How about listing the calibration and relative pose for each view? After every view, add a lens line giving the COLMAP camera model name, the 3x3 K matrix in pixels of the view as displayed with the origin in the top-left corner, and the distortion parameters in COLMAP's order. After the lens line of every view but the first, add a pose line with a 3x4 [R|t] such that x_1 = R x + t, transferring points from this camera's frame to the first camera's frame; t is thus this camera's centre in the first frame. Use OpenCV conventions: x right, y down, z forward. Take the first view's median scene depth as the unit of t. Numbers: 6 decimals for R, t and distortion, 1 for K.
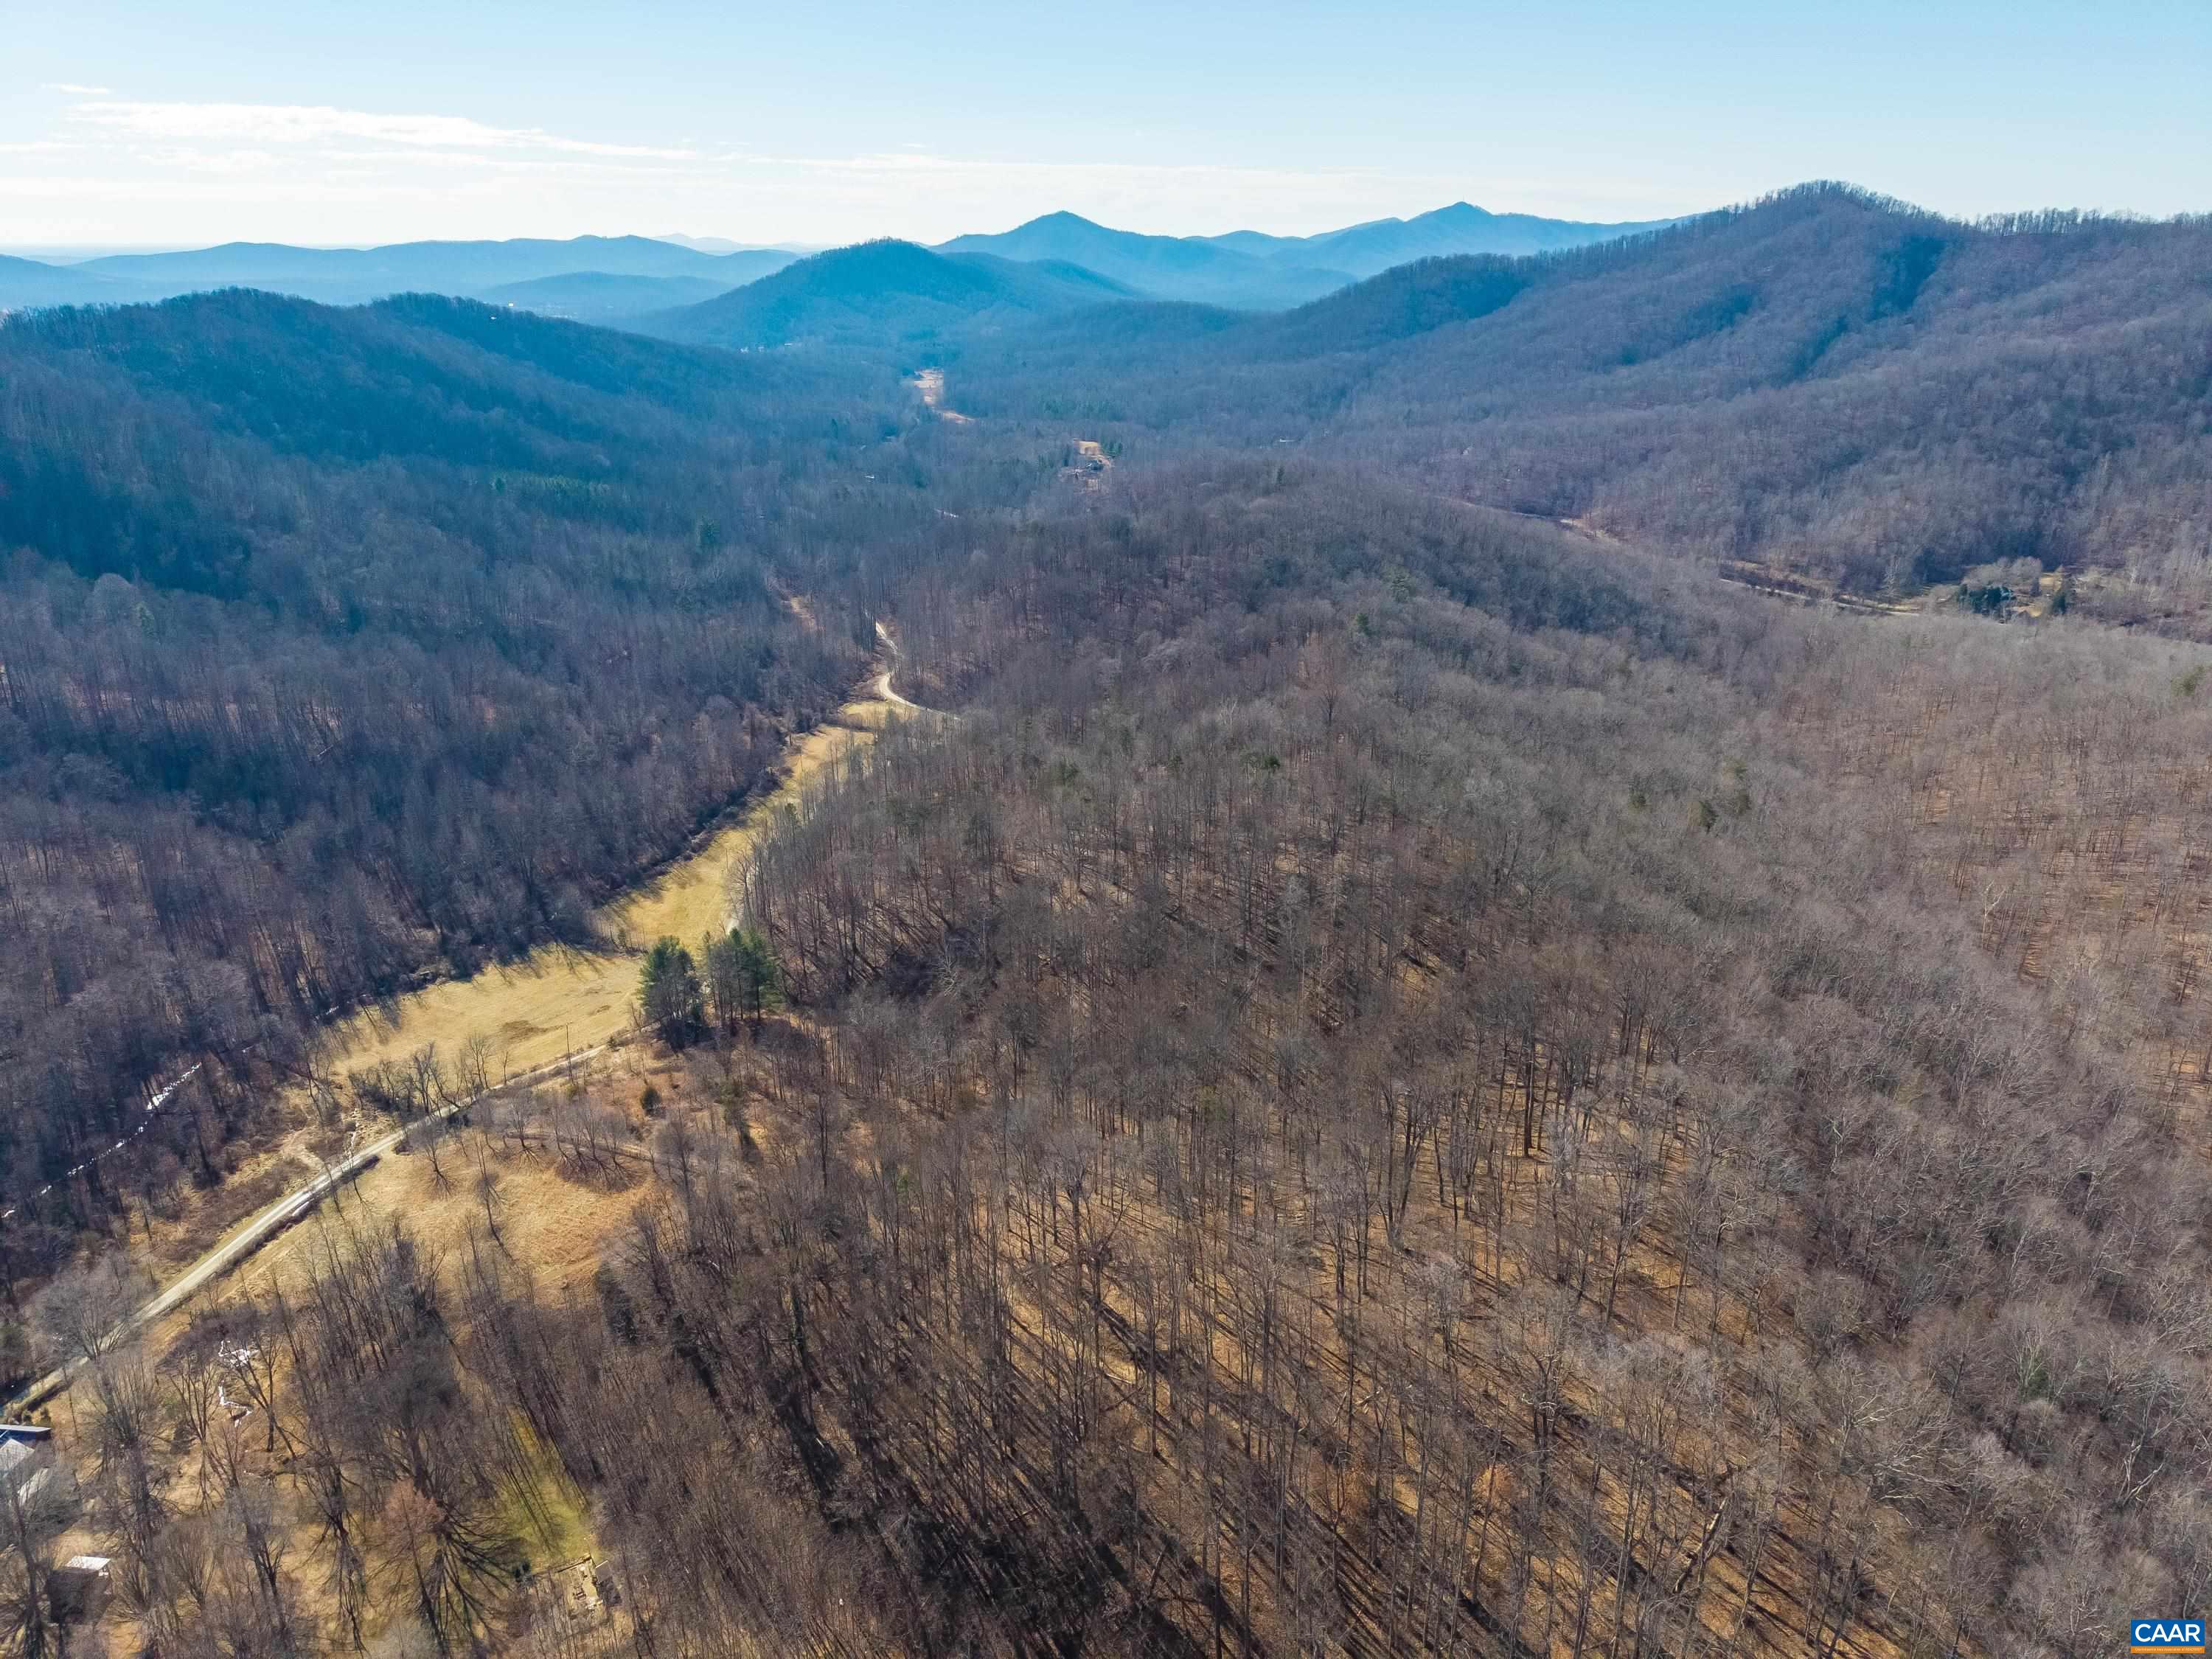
lens RADIAL K [[1487.7, 0, 1104.9], [0, 1487.7, 826.0], [0, 0, 1]] dist [0.023766, -0.020129]
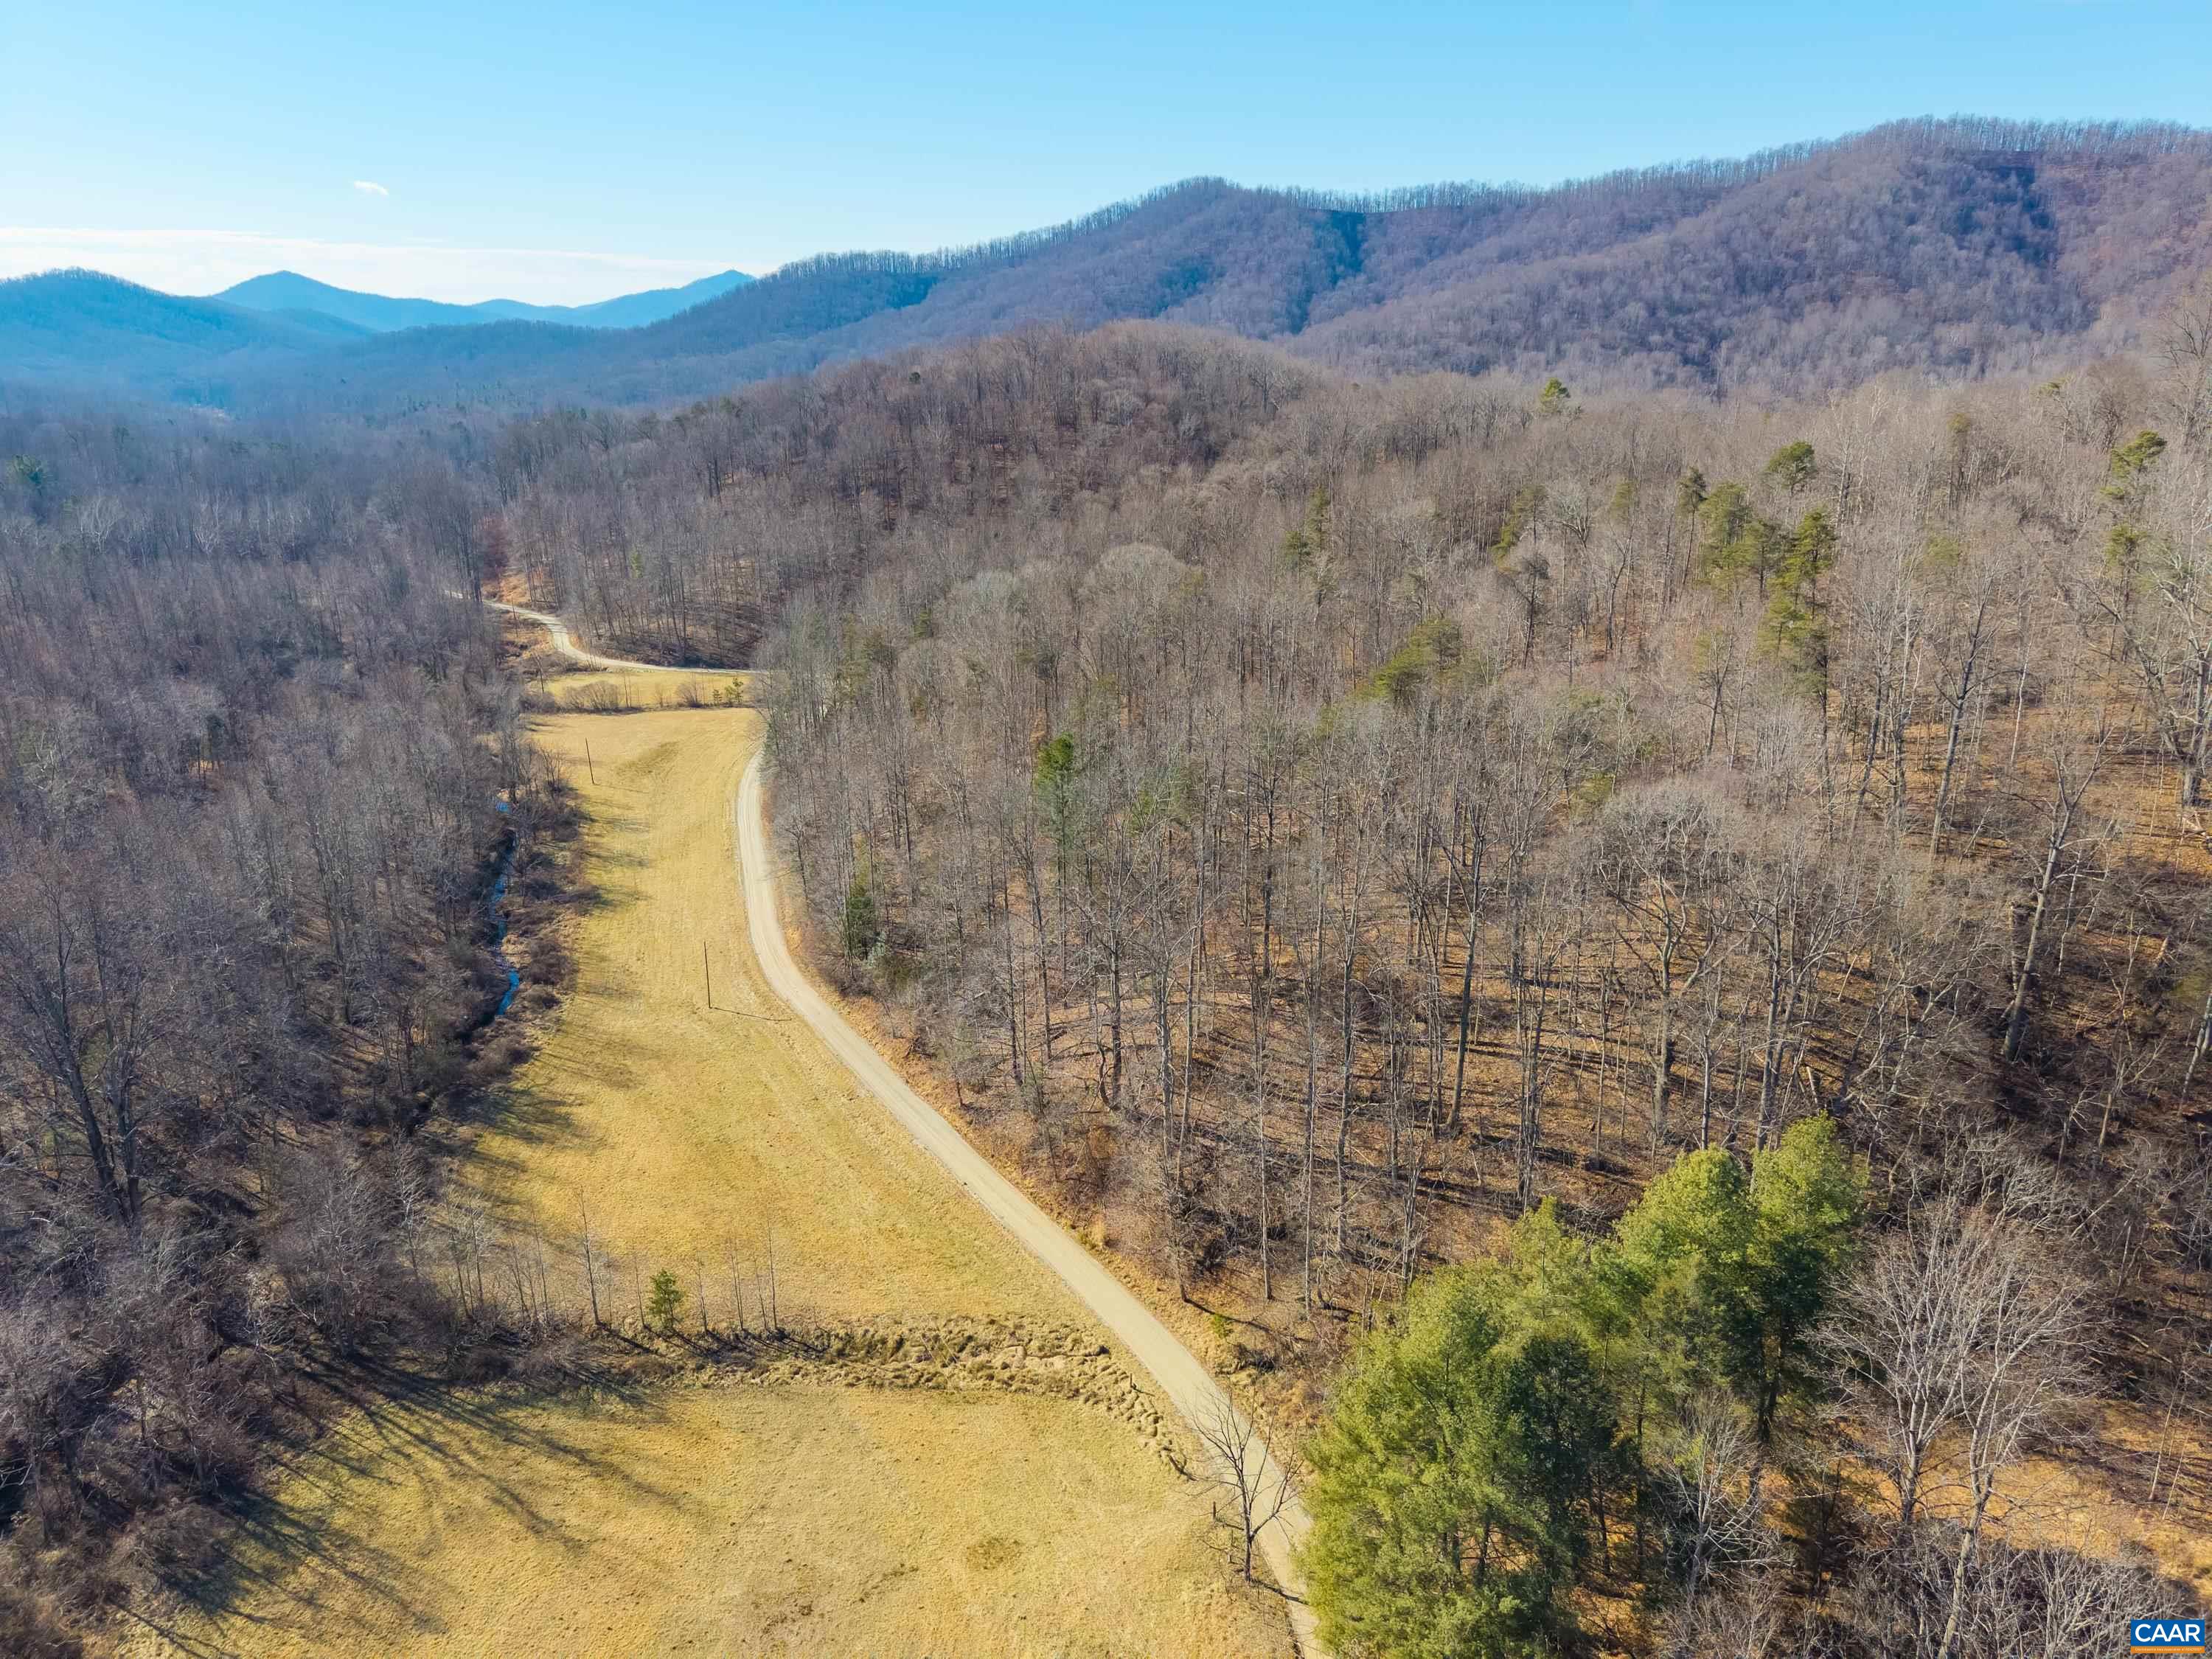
lens RADIAL K [[1487.7, 0, 1104.9], [0, 1487.7, 826.0], [0, 0, 1]] dist [0.023766, -0.020129]
pose [[0.893527, -0.151348, 0.422732, -0.090503], [0.172693, 0.984898, -0.012402, 0.002318], [-0.414471, 0.084084, 0.906170, 0.187602]]
